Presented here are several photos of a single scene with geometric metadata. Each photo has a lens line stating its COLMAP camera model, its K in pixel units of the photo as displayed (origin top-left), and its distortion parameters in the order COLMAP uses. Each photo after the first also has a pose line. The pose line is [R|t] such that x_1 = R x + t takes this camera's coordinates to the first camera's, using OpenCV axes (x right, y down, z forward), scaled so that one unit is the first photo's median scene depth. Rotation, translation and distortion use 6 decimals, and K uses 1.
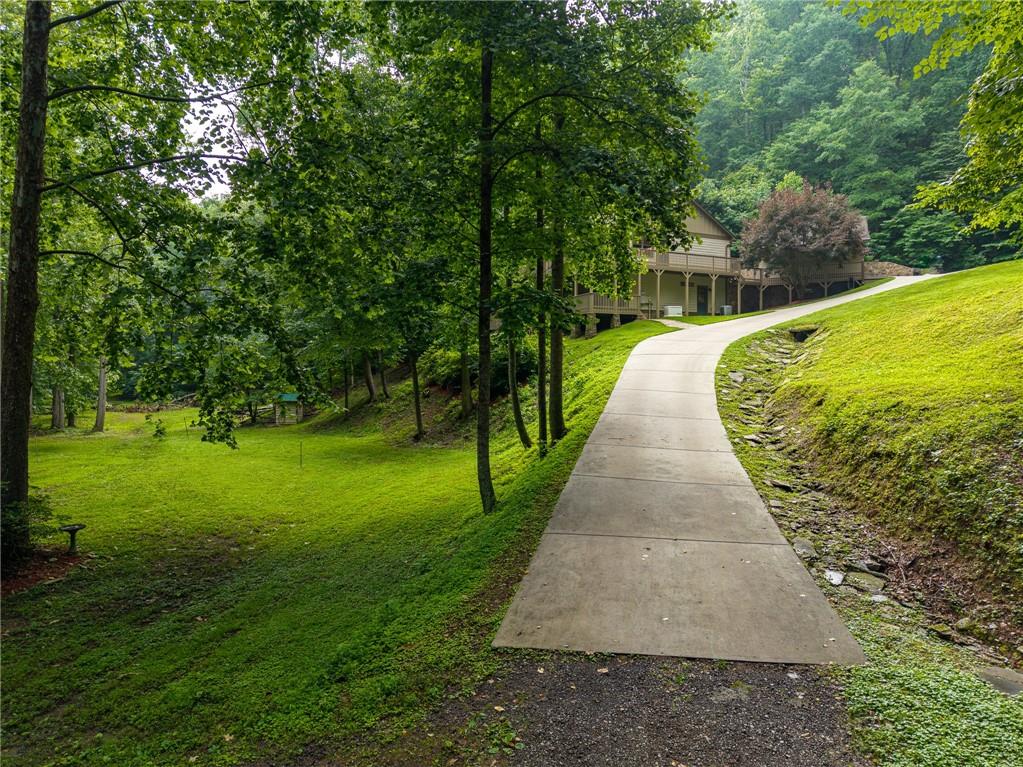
lens RADIAL K [[685.7, 0, 510.8], [0, 685.7, 383.3], [0, 0, 1]] dist [0.020952, -0.027555]
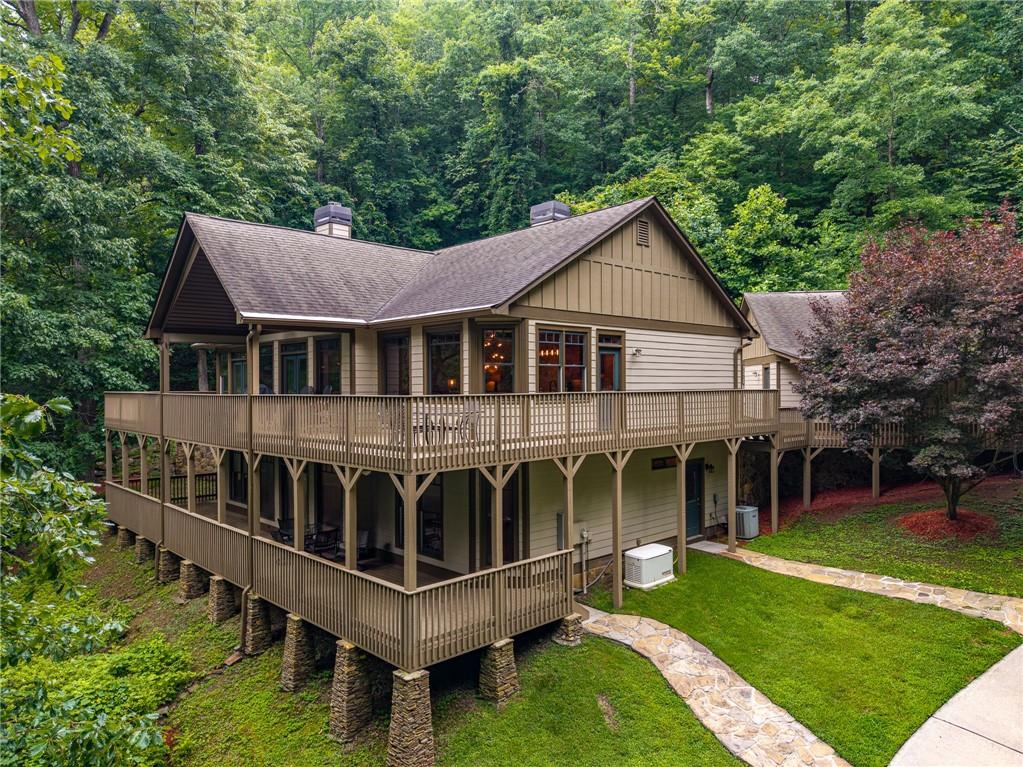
lens RADIAL K [[685.7, 0, 510.2], [0, 685.7, 389.0], [0, 0, 1]] dist [0.020952, -0.027555]
pose [[0.958144, 0.000591, 0.286286, 0.056602], [-0.002035, 0.999987, 0.004745, -0.144963], [-0.286279, -0.005129, 0.958132, 0.526957]]
